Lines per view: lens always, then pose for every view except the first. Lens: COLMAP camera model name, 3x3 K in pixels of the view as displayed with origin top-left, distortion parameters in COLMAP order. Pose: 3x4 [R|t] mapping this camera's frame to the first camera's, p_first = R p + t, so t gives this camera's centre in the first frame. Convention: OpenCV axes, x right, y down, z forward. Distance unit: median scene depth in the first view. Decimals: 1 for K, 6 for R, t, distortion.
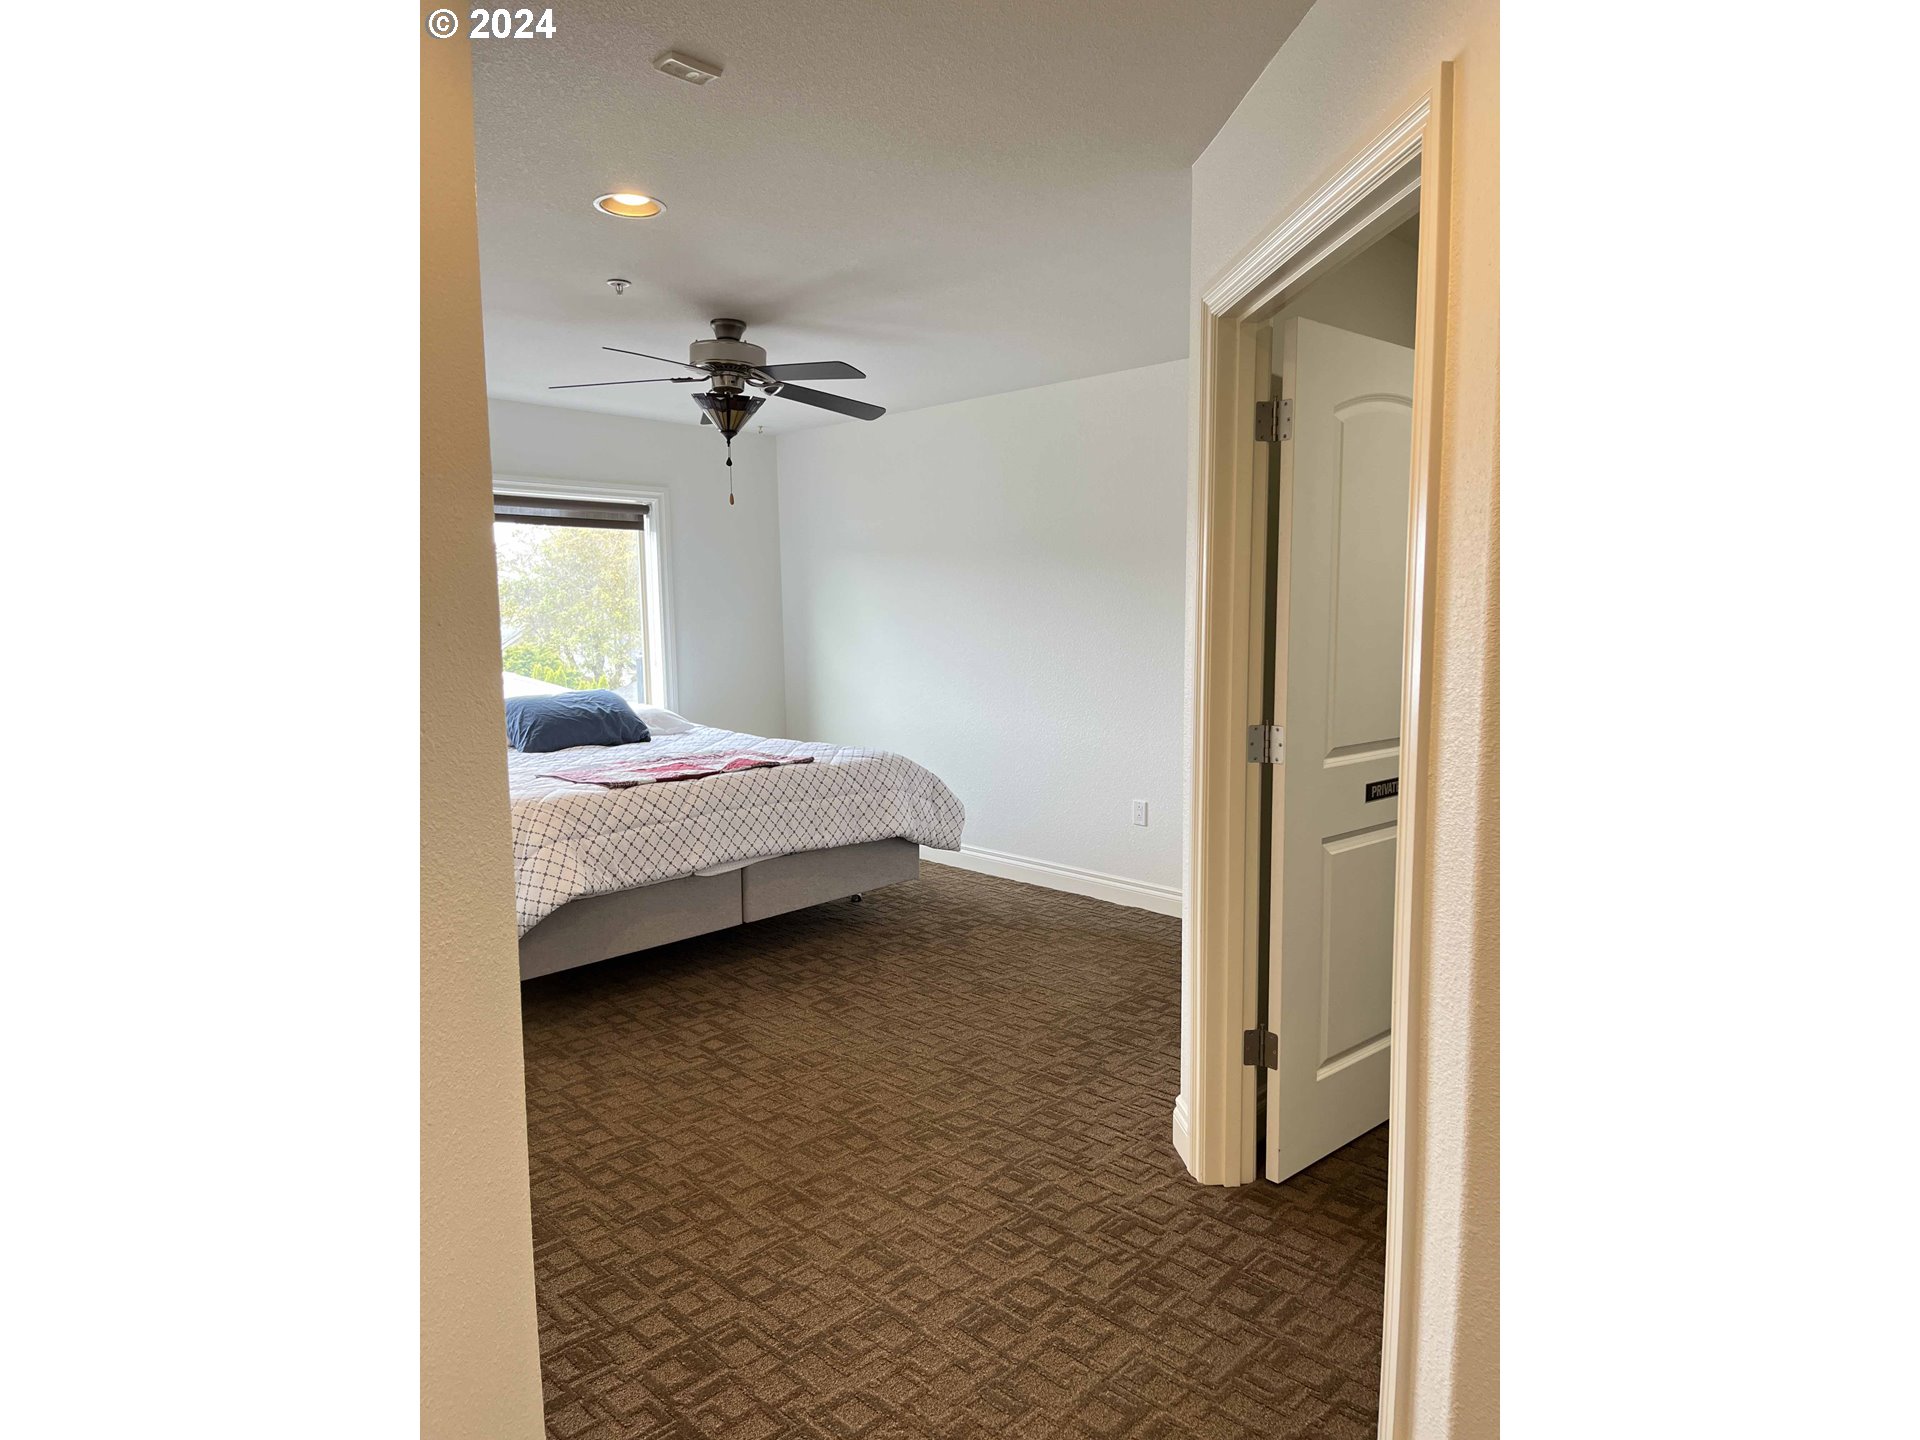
lens RADIAL K [[1087.0, 0, 956.0], [0, 1087.0, 722.7], [0, 0, 1]] dist [0.055191, -0.073429]
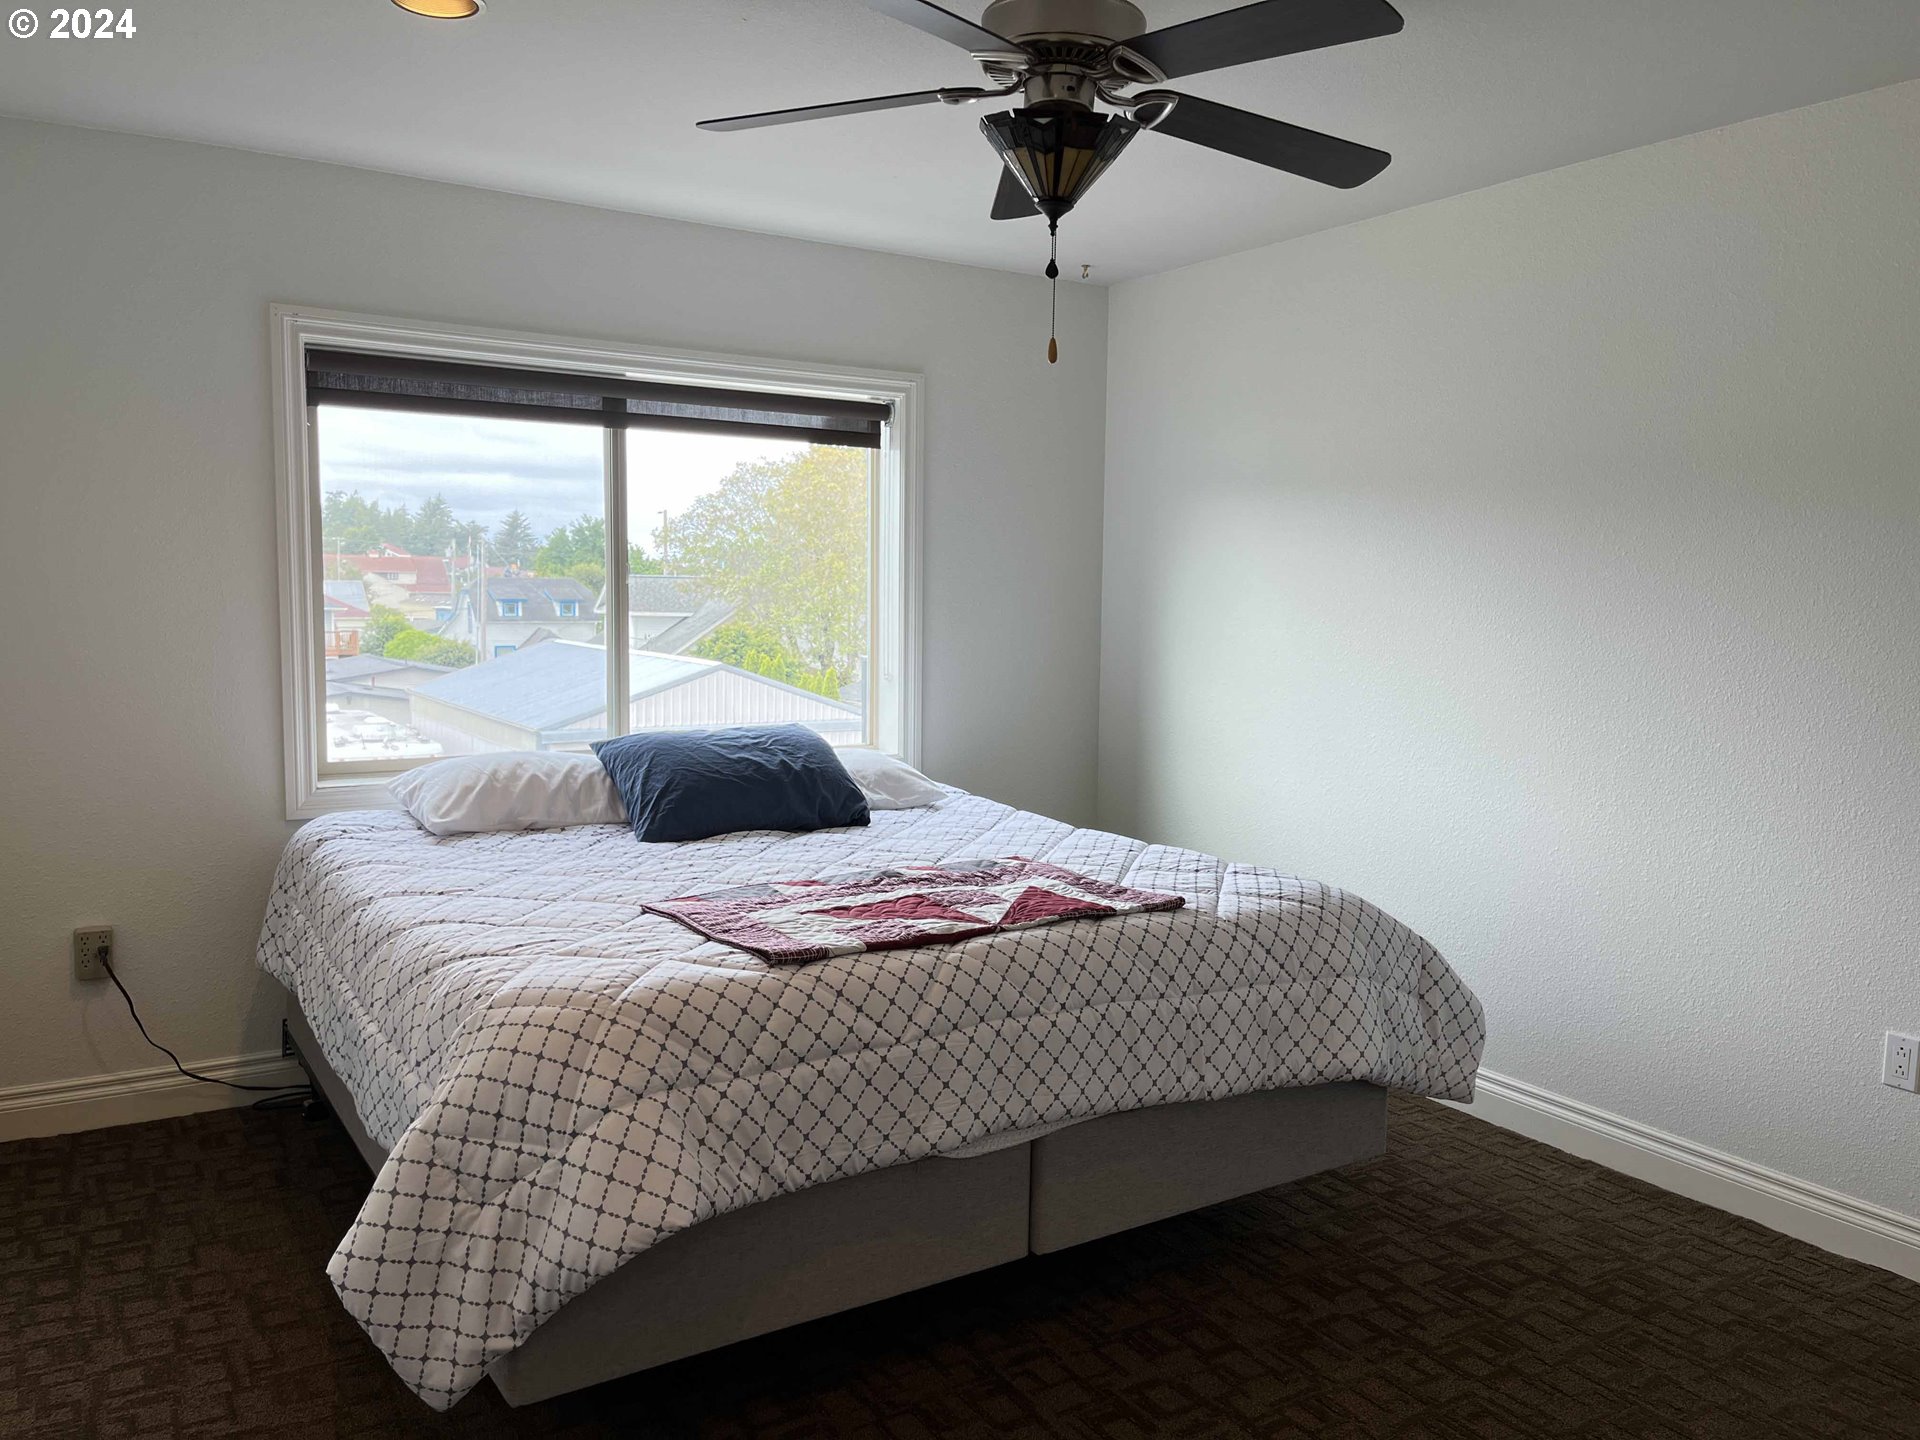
lens RADIAL K [[1436.1, 0, 968.9], [0, 1436.1, 725.2], [0, 0, 1]] dist [0.087562, -0.127005]
pose [[0.975175, 0.046896, -0.216415, -0.093624], [-0.048741, 0.998806, -0.003194, -0.040590], [0.216006, 0.013663, 0.976296, 0.370698]]
